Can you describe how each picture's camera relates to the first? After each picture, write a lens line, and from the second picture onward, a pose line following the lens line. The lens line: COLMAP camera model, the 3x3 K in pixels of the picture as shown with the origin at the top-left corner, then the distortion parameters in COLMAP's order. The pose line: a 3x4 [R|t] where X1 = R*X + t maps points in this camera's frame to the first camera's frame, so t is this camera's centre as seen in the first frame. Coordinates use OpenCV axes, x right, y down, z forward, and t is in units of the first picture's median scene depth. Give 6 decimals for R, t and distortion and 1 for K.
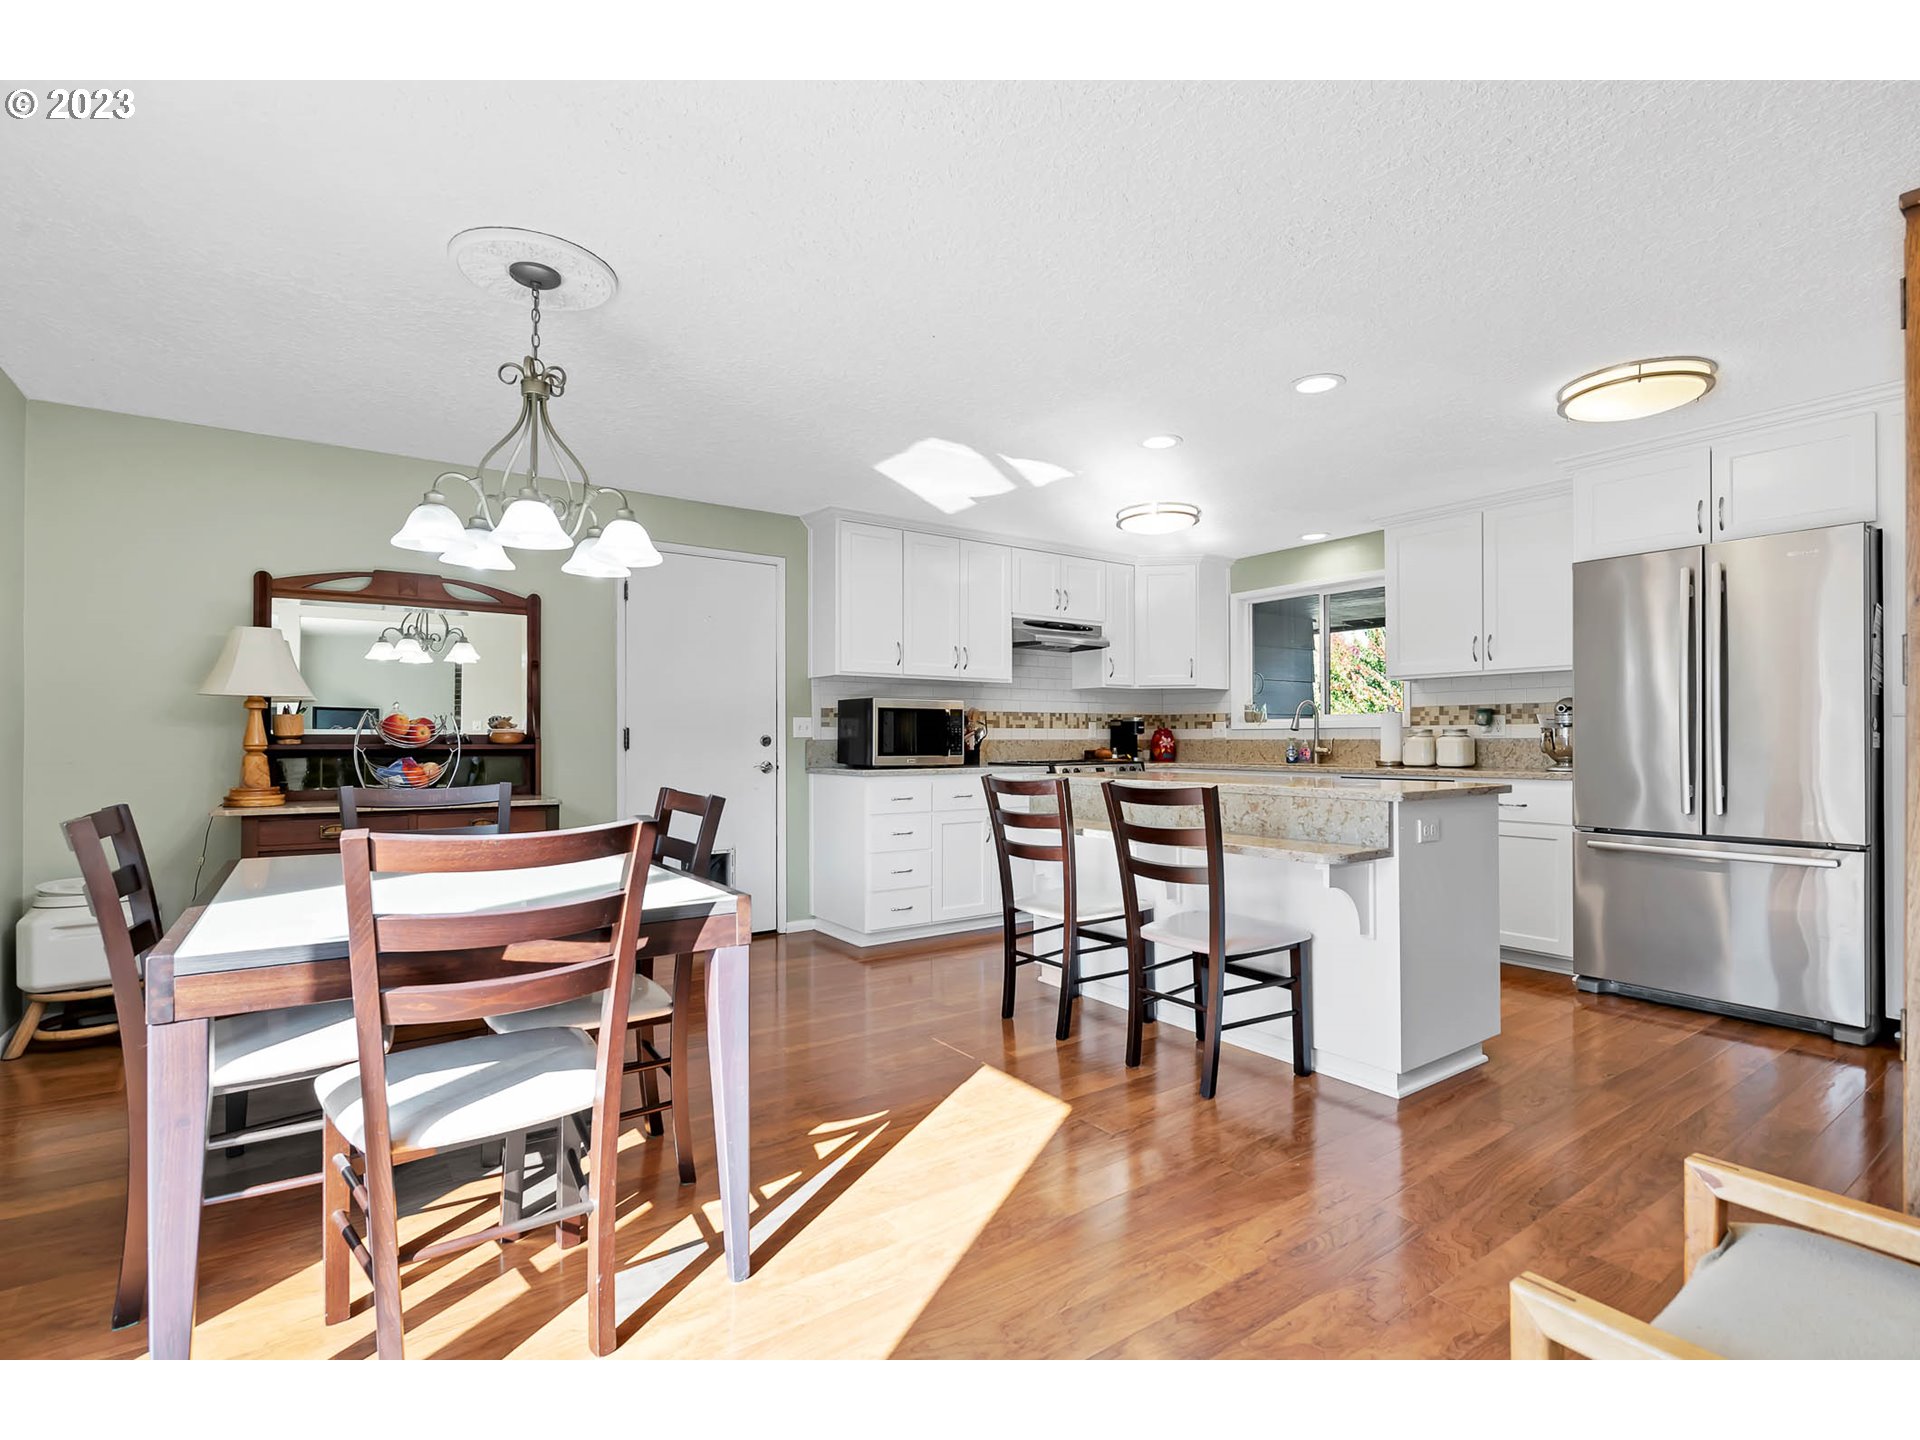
lens RADIAL K [[909.4, 0, 959.1], [0, 909.4, 735.3], [0, 0, 1]] dist [0.009713, -0.008873]
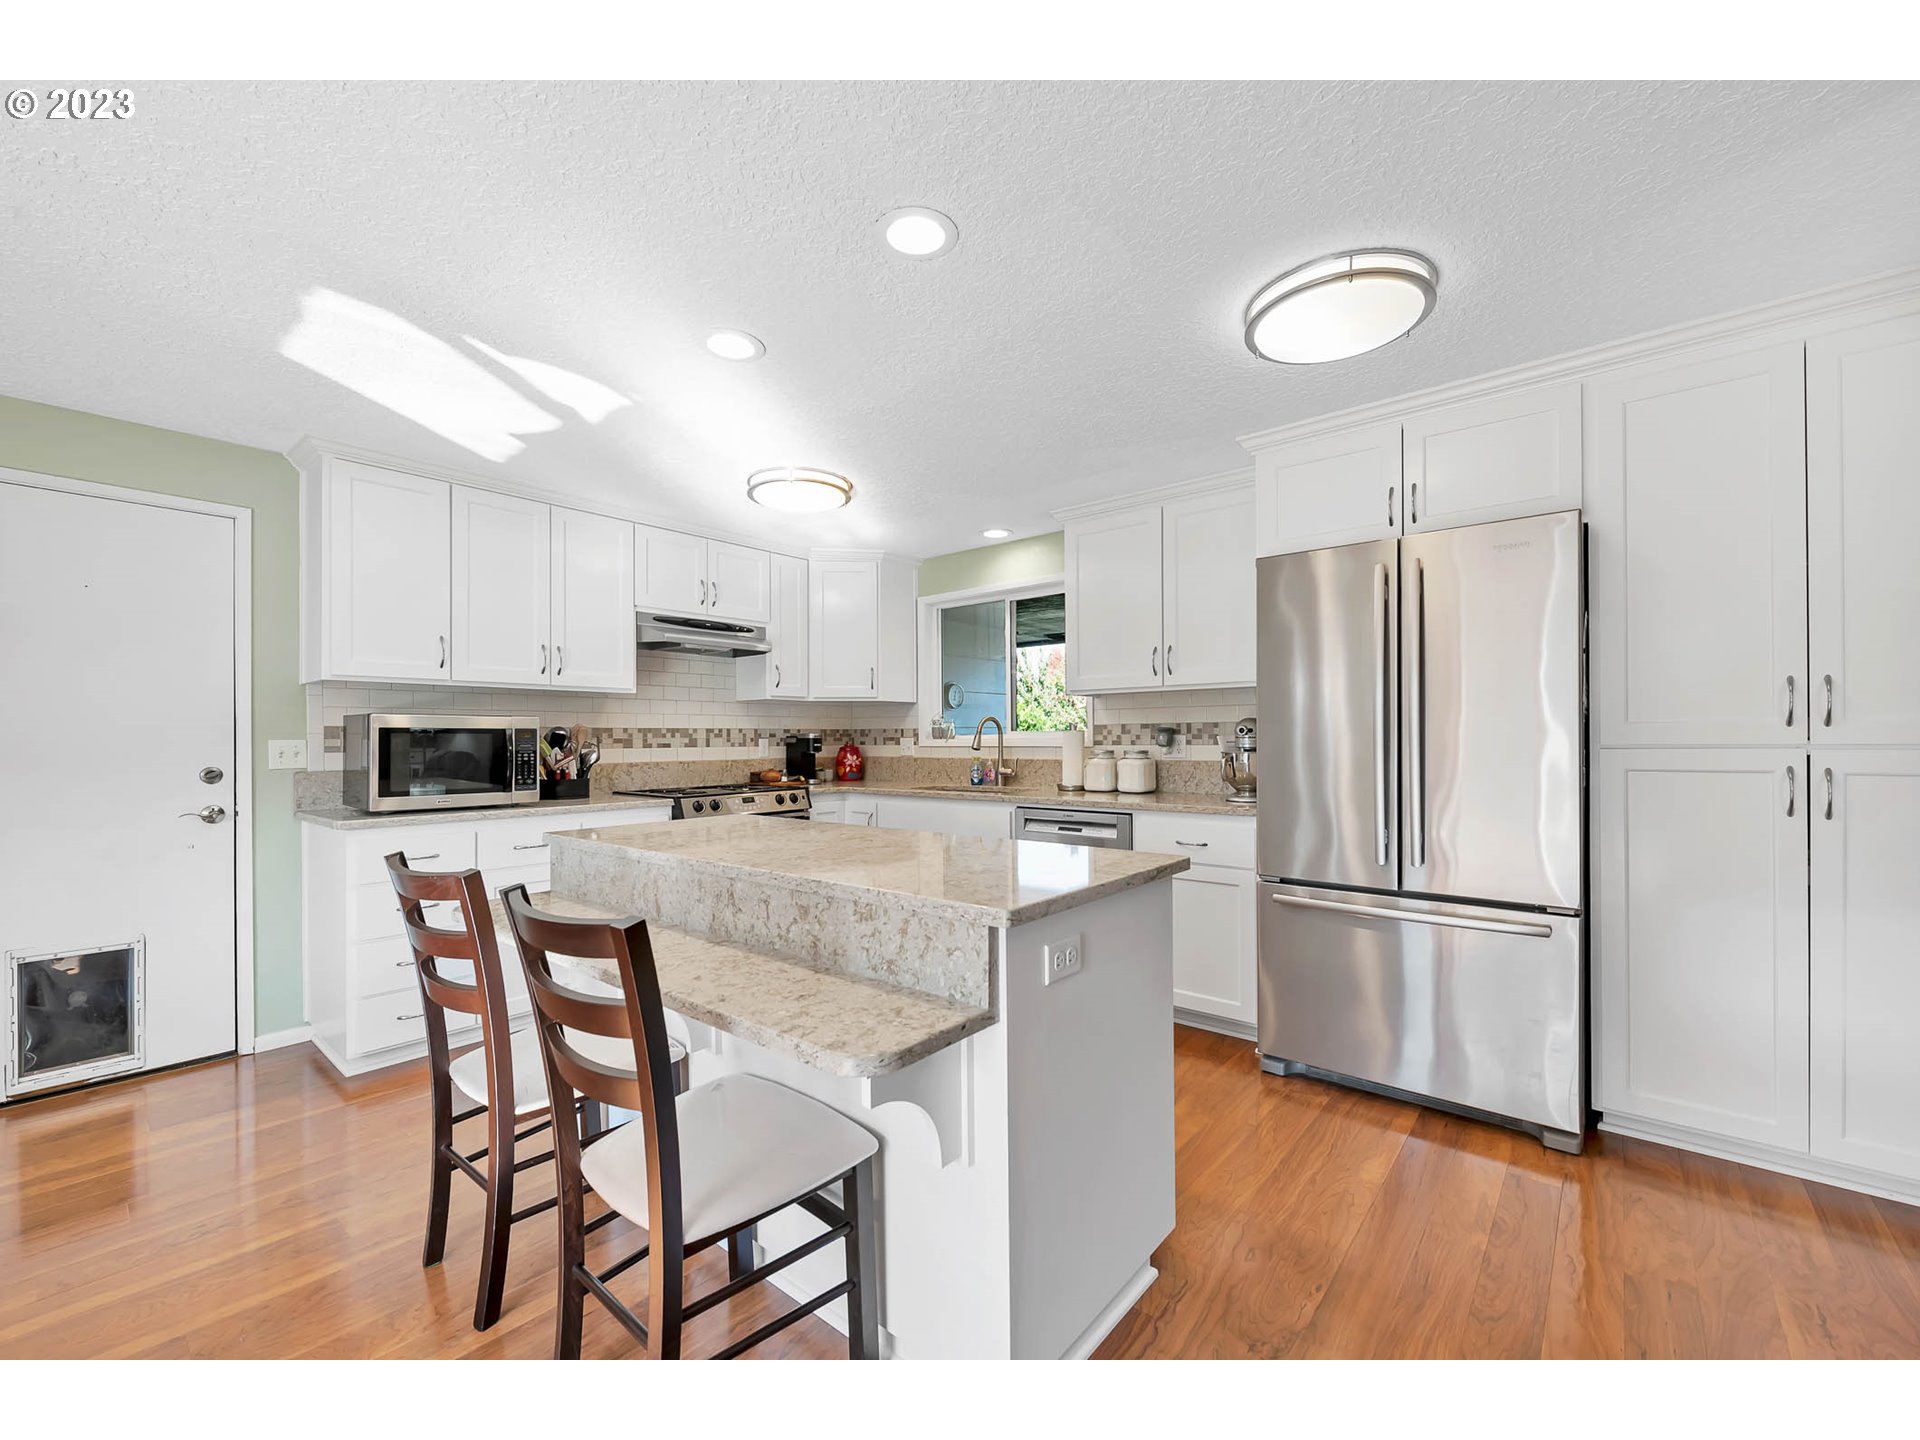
lens RADIAL K [[780.6, 0, 965.4], [0, 780.6, 741.1], [0, 0, 1]] dist [0.002708, -0.005372]
pose [[0.966382, -0.005014, 0.257060, 0.199557], [0.003118, 0.999965, 0.007782, -0.024603], [-0.257090, -0.006719, 0.966364, 0.325044]]
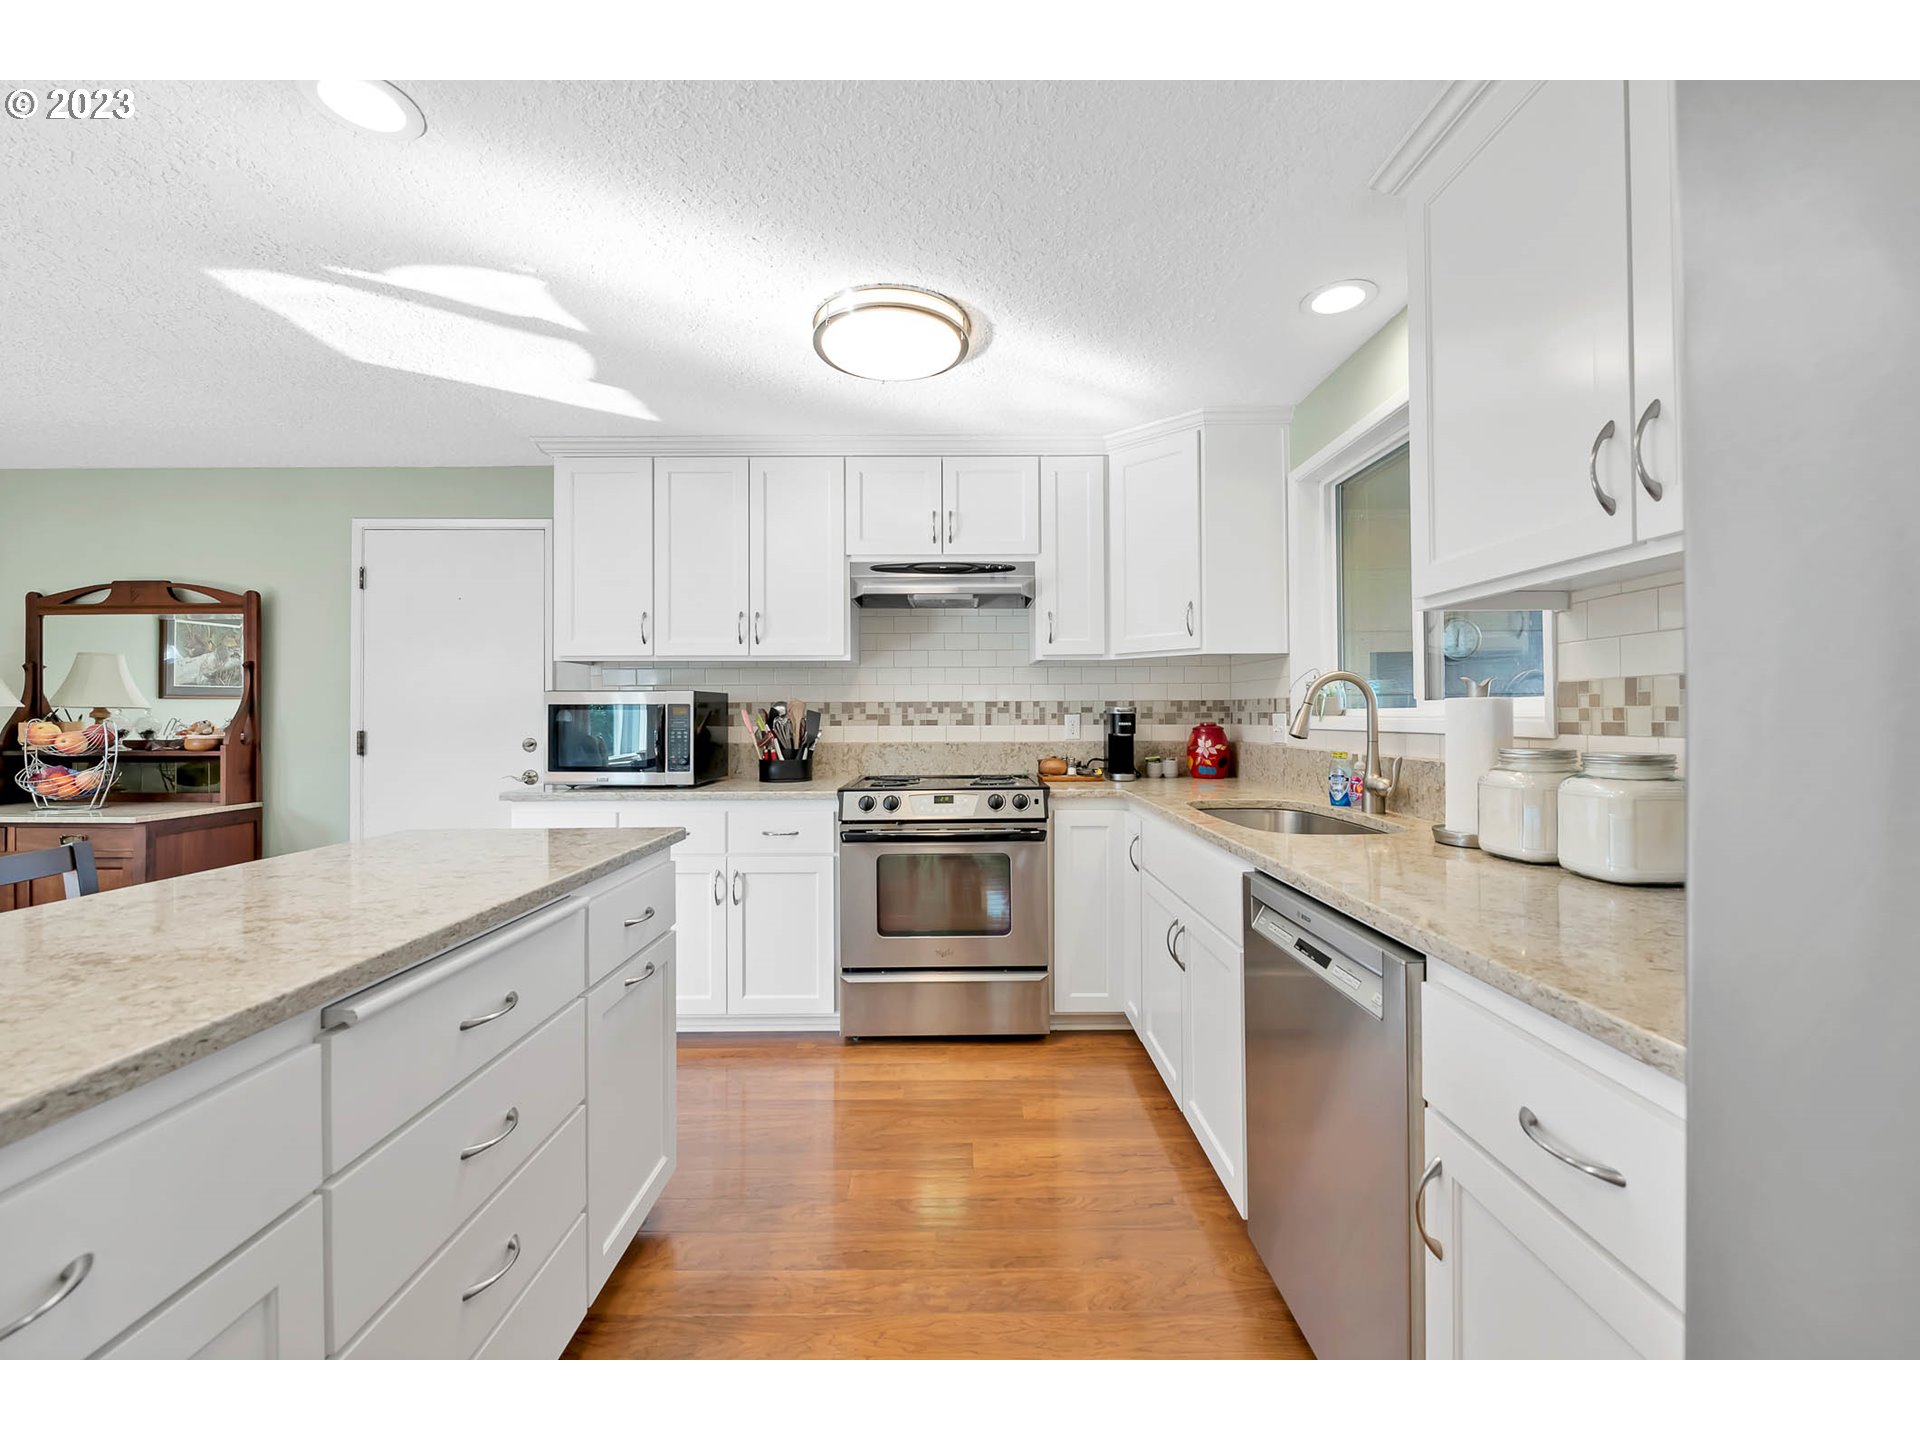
lens RADIAL K [[765.7, 0, 960.3], [0, 765.7, 712.4], [0, 0, 1]] dist [-0.000277, -0.000262]
pose [[0.818436, -0.003946, -0.574585, 0.554085], [0.006078, 0.999980, 0.001789, -0.024368], [0.574566, -0.004956, 0.818443, 0.725060]]
